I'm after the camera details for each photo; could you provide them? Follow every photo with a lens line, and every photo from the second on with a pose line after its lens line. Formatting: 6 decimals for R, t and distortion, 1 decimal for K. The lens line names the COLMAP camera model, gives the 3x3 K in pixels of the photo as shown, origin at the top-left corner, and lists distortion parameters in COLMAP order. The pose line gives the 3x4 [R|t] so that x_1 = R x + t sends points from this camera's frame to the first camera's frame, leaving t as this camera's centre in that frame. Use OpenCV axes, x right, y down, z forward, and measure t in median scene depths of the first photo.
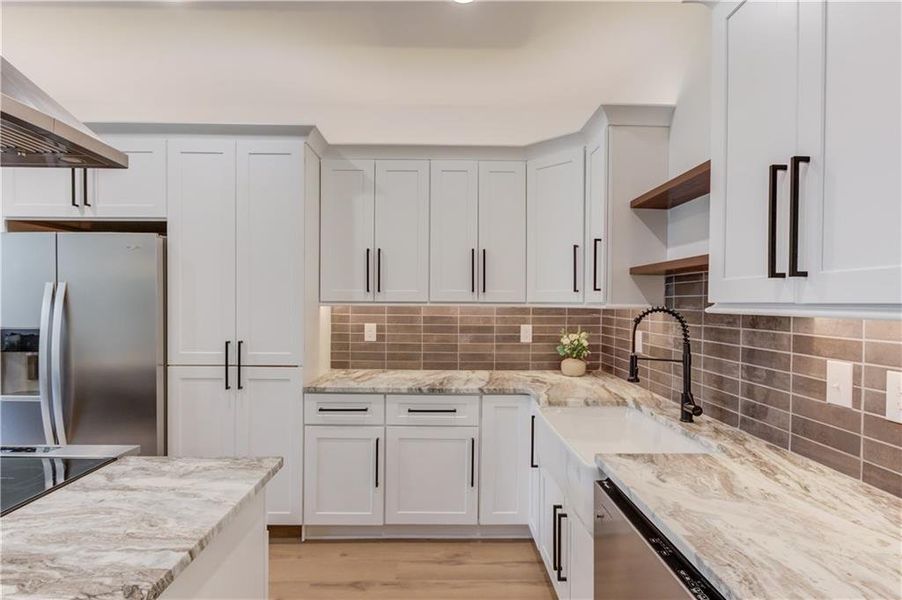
lens RADIAL K [[459.5, 0, 449.8], [0, 459.5, 311.2], [0, 0, 1]] dist [-0.010251, 0.005453]
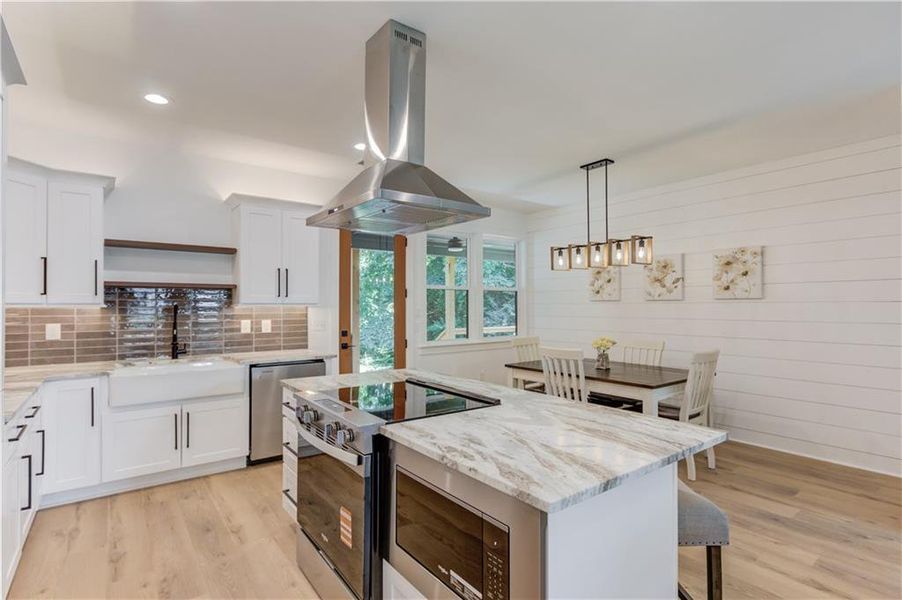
lens RADIAL K [[420.0, 0, 462.7], [0, 420.0, 301.8], [0, 0, 1]] dist [-0.005845, 0.003042]
pose [[-0.588290, -0.000308, 0.808650, -1.333725], [0.013182, 0.999863, 0.009971, -0.018370], [-0.808542, 0.016525, -0.588206, 0.785983]]
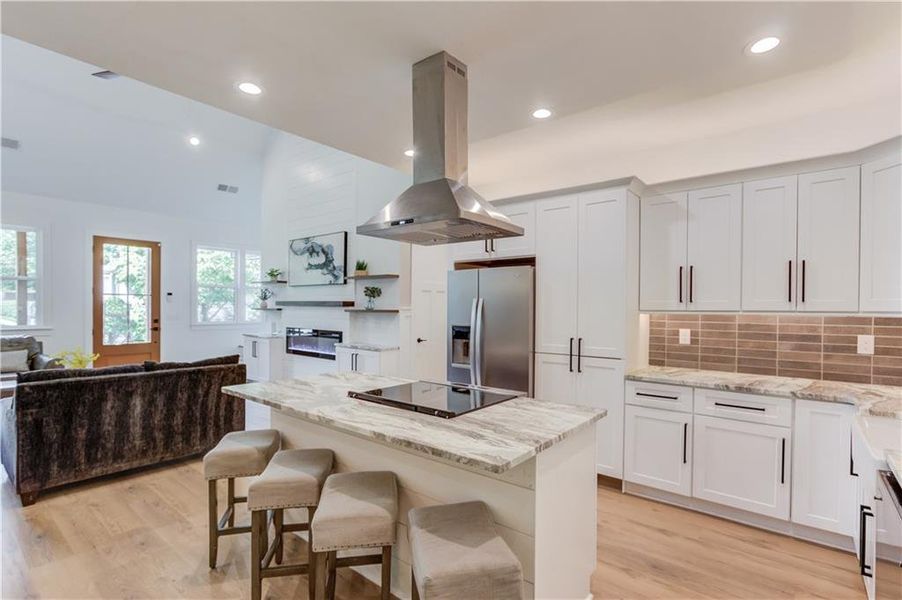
lens RADIAL K [[431.1, 0, 473.4], [0, 431.1, 312.7], [0, 0, 1]] dist [0.000353, 0.000737]
pose [[0.786787, 0.004983, -0.617205, 0.101176], [-0.013794, 0.999860, -0.009511, 0.003742], [0.617071, 0.015996, 0.786745, -0.244762]]
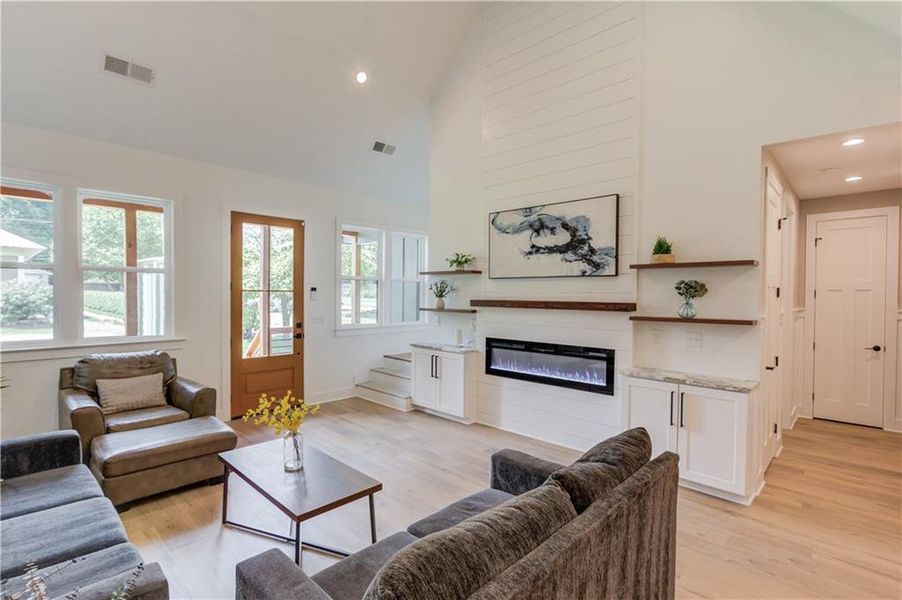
lens RADIAL K [[431.1, 0, 449.9], [0, 431.1, 300.6], [0, 0, 1]] dist [0.000353, 0.000737]
pose [[0.725398, 0.005733, -0.688306, -1.311991], [-0.015642, 0.999844, -0.008157, -0.057784], [0.688152, 0.016684, 0.725374, -0.331309]]
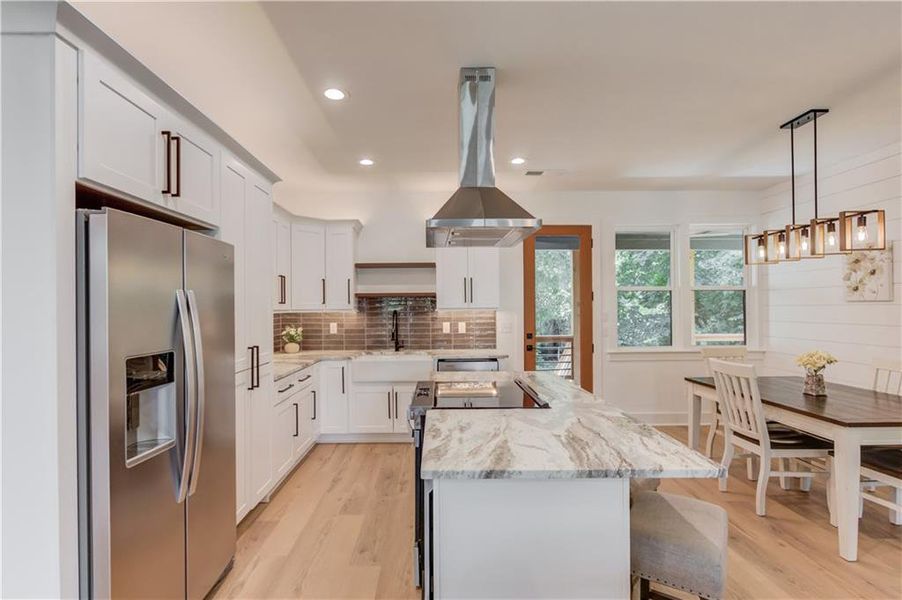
lens RADIAL K [[431.1, 0, 436.4], [0, 431.1, 309.9], [0, 0, 1]] dist [0.000353, 0.000737]
pose [[0.016691, -0.011990, 0.999789, -1.533065], [0.030398, 0.999472, 0.011478, -0.023665], [-0.999399, 0.030200, 0.017047, 0.525782]]
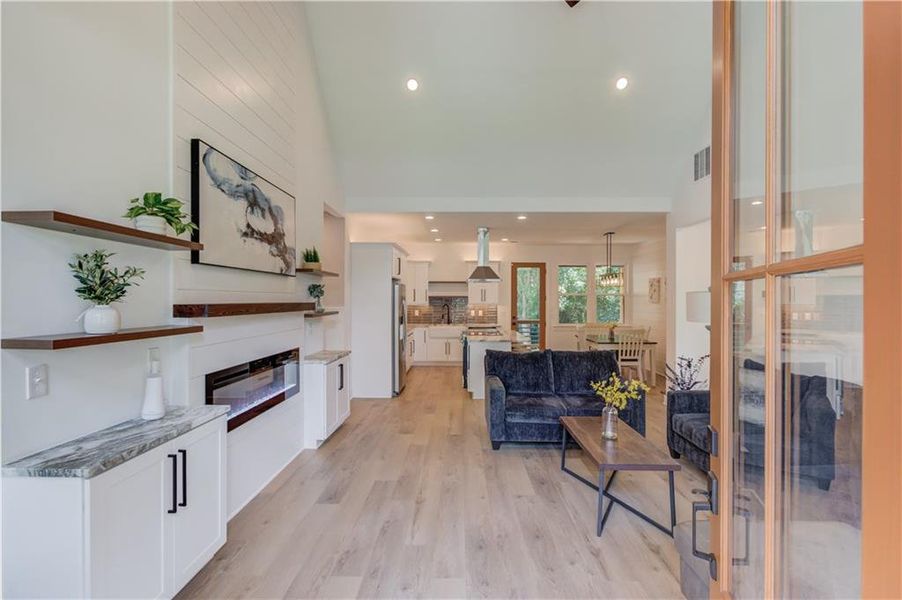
lens RADIAL K [[420.0, 0, 442.5], [0, 420.0, 298.0], [0, 0, 1]] dist [-0.005845, 0.003042]
pose [[0.059949, -0.006296, 0.998182, -3.459473], [0.022817, 0.999727, 0.004936, -0.084603], [-0.997941, 0.022479, 0.060076, 0.558729]]
